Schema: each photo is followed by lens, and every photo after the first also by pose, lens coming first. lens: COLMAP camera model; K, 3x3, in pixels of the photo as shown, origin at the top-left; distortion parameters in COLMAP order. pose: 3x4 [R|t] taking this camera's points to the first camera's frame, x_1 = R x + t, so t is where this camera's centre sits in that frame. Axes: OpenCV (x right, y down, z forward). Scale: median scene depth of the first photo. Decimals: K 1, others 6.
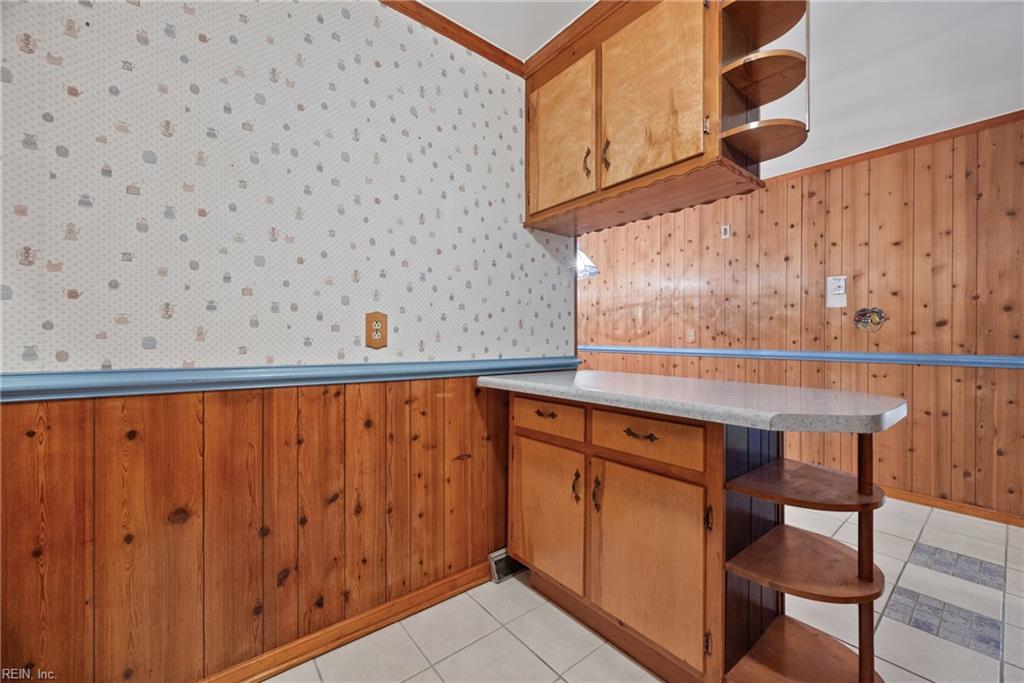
lens RADIAL K [[404.7, 0, 512.0], [0, 404.7, 341.5], [0, 0, 1]] dist [-0.000108, 0.000029]
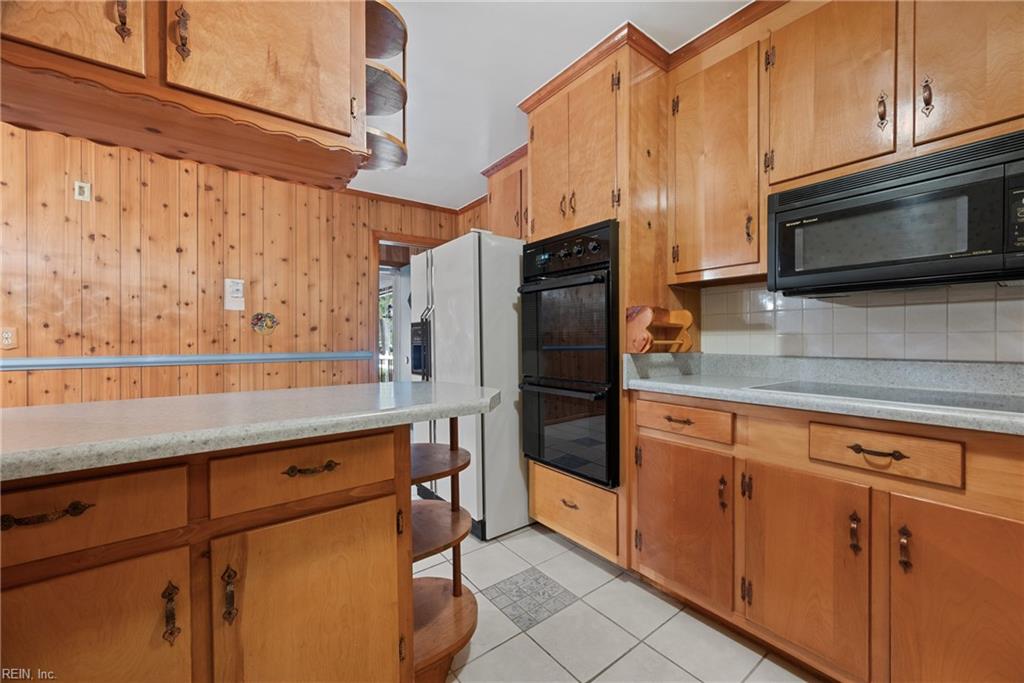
lens RADIAL K [[406.8, 0, 512.3], [0, 406.8, 345.0], [0, 0, 1]] dist [-0.000267, 0.000088]
pose [[0.036083, -0.015566, 0.999228, -0.190725], [0.014541, 0.999781, 0.015050, -0.002146], [-0.999243, 0.013987, 0.036302, 0.270784]]
